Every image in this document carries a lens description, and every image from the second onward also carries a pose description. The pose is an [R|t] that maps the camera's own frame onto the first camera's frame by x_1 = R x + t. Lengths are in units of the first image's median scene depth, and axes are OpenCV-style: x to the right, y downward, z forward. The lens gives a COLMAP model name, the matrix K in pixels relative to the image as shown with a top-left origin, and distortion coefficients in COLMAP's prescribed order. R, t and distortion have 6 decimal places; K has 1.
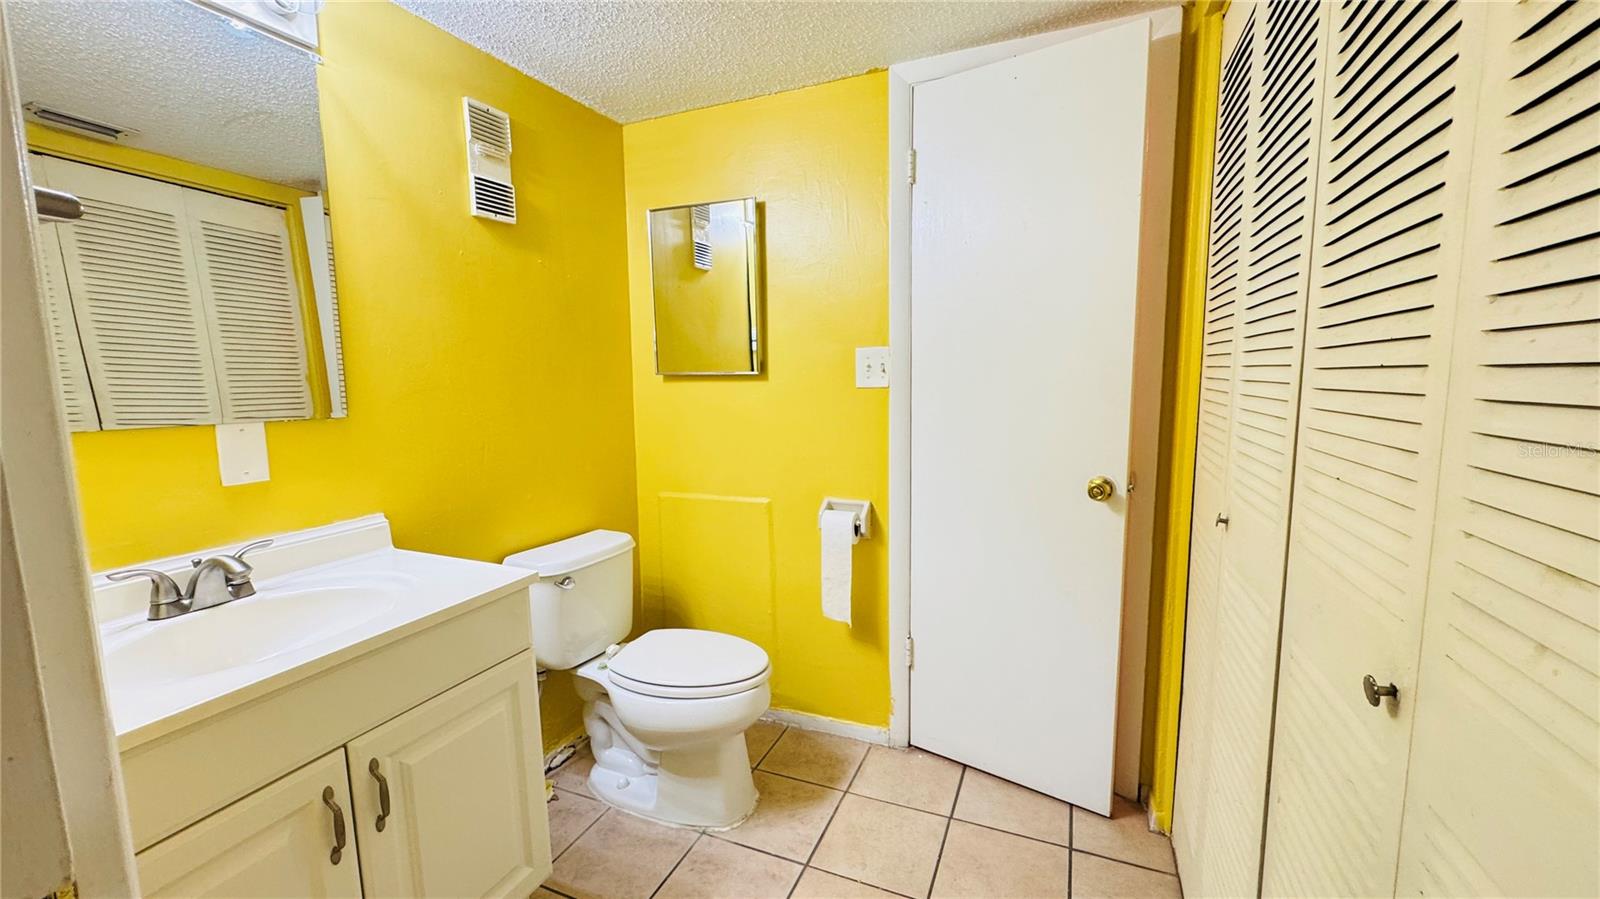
lens RADIAL K [[635.4, 0, 803.3], [0, 635.4, 452.7], [0, 0, 1]] dist [0.003385, -0.000267]
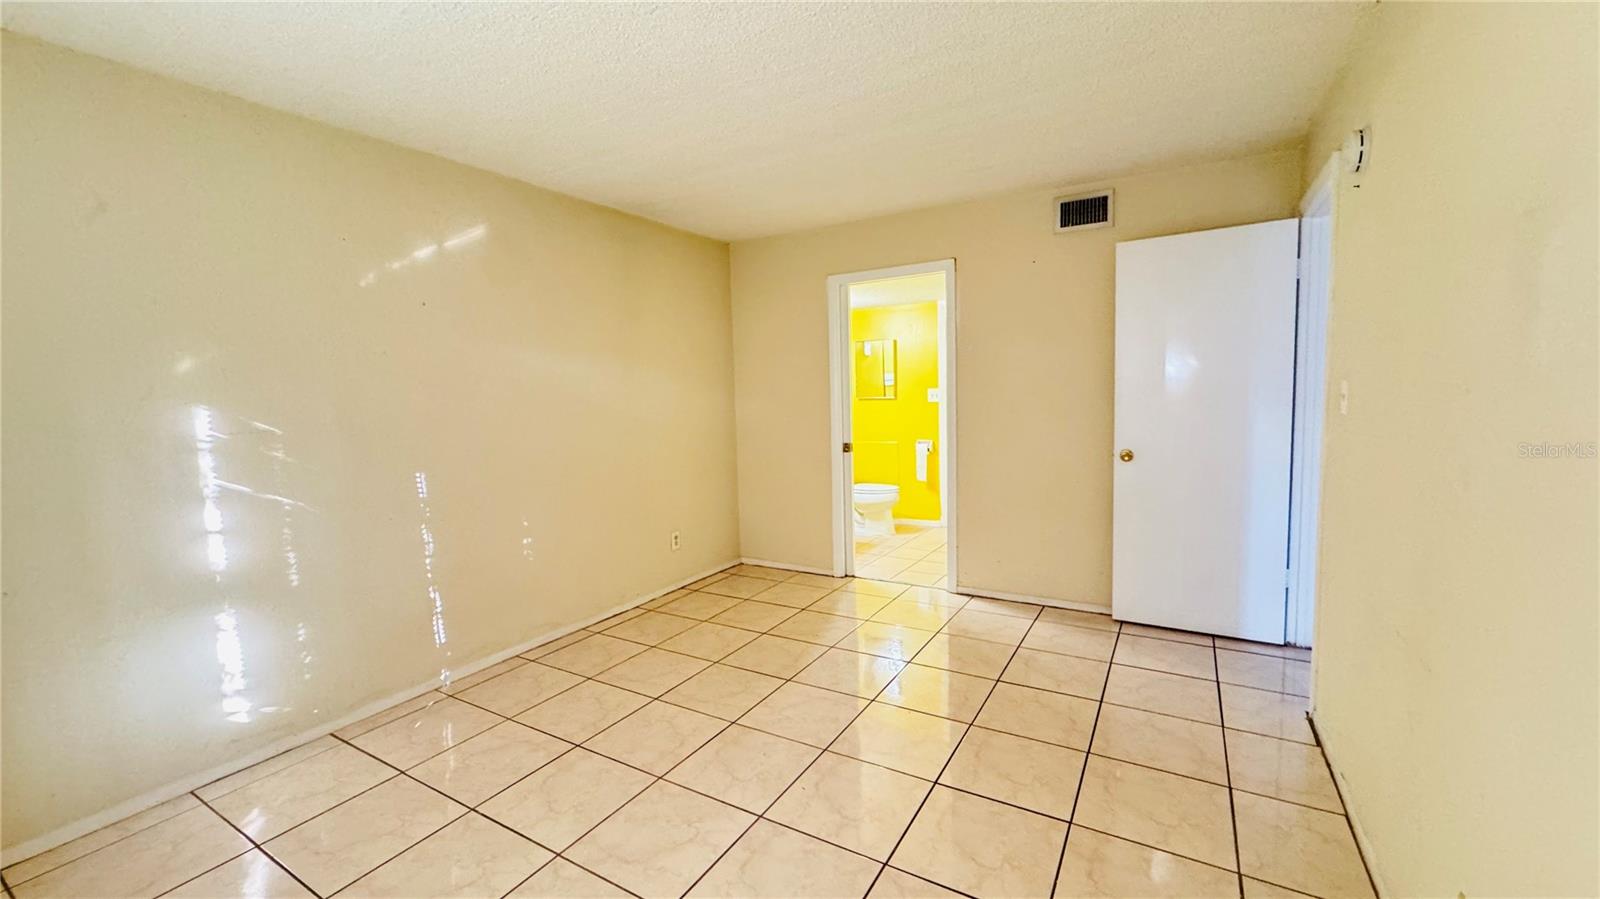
lens RADIAL K [[635.4, 0, 797.1], [0, 635.4, 450.5], [0, 0, 1]] dist [0.003385, -0.000267]
pose [[0.991809, -0.000476, -0.127732, -0.143895], [-0.003899, 0.999414, -0.033999, 0.224171], [0.127673, 0.034218, 0.991226, -1.992567]]
